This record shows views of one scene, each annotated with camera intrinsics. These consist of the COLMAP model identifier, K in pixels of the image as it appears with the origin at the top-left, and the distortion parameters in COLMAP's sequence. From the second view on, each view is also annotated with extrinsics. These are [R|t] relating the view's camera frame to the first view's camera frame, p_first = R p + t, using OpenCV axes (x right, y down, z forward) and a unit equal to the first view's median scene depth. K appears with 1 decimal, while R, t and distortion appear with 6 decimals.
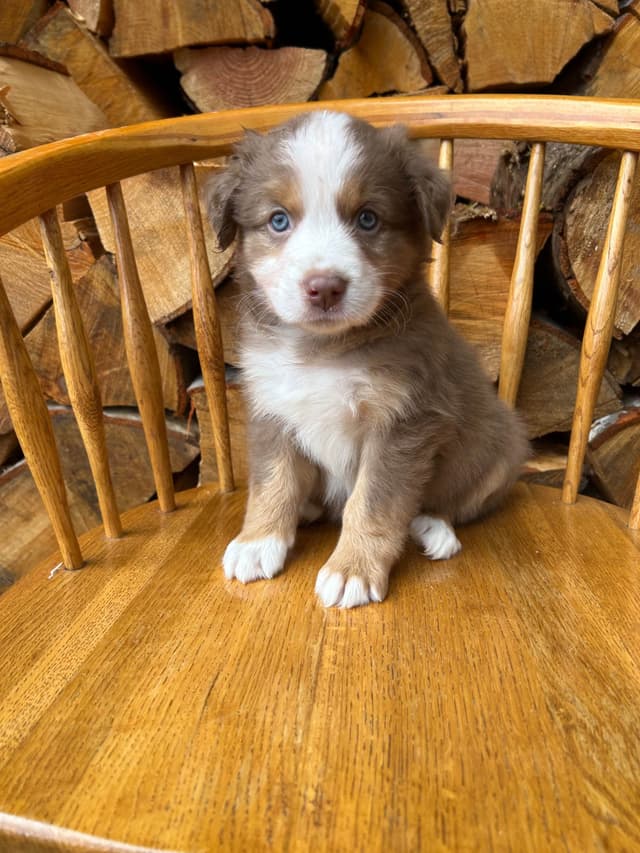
lens RADIAL K [[671.5, 0, 327.2], [0, 671.5, 425.8], [0, 0, 1]] dist [0.026739, -0.041780]
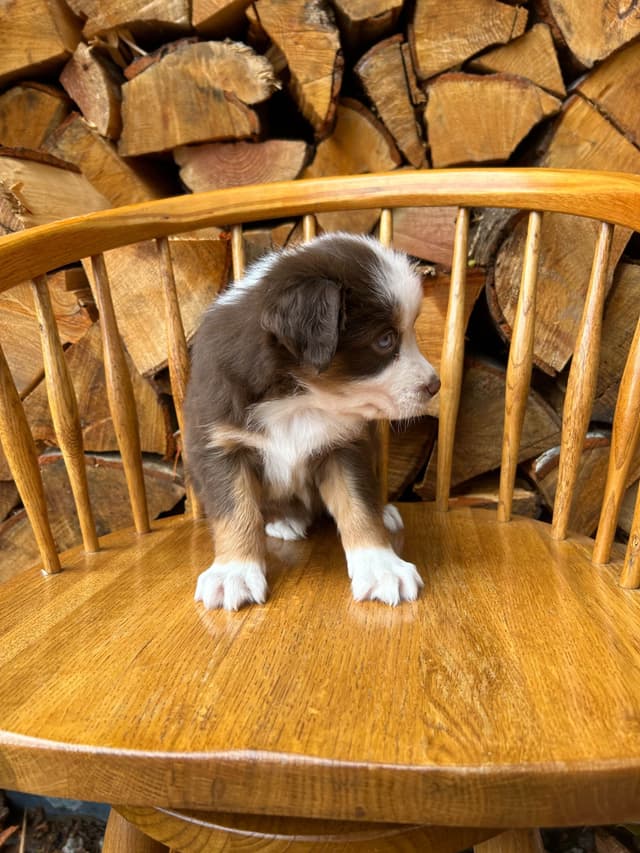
lens RADIAL K [[671.5, 0, 314.0], [0, 671.5, 428.0], [0, 0, 1]] dist [0.026739, -0.041780]
pose [[0.997733, -0.023898, -0.062905, 0.123944], [0.016994, 0.993997, -0.108083, 0.076773], [0.065110, 0.106769, 0.992150, -0.123717]]
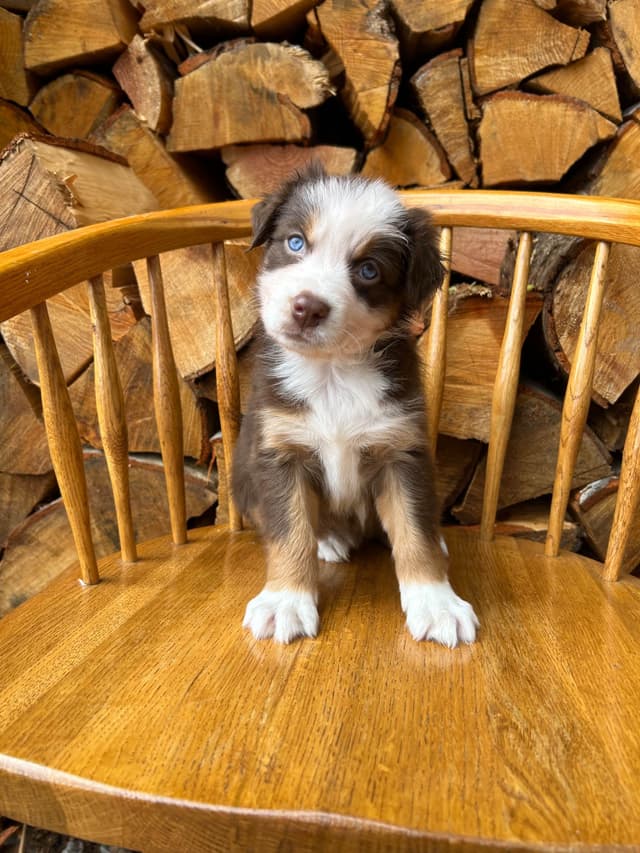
lens RADIAL K [[671.5, 0, 326.8], [0, 671.5, 418.2], [0, 0, 1]] dist [0.026739, -0.041780]
pose [[0.997475, 0.040465, -0.058355, 0.057756], [-0.047255, 0.991634, -0.120120, 0.043243], [0.053006, 0.122575, 0.991043, -0.103671]]
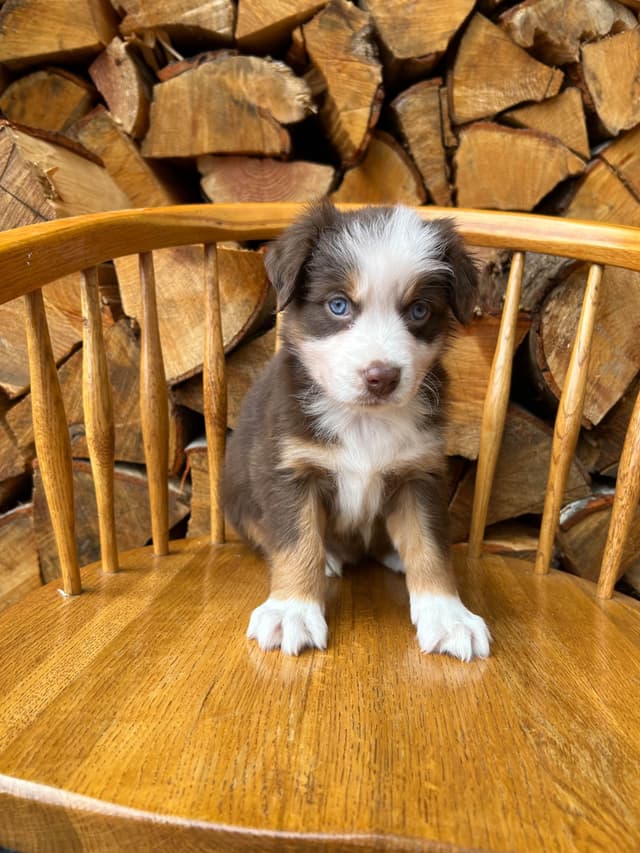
lens RADIAL K [[671.5, 0, 328.2], [0, 671.5, 415.7], [0, 0, 1]] dist [0.026739, -0.041780]
pose [[0.996669, 0.074644, 0.032859, -0.029113], [-0.068133, 0.983500, -0.167585, 0.070597], [-0.044827, 0.164788, 0.985310, -0.072344]]
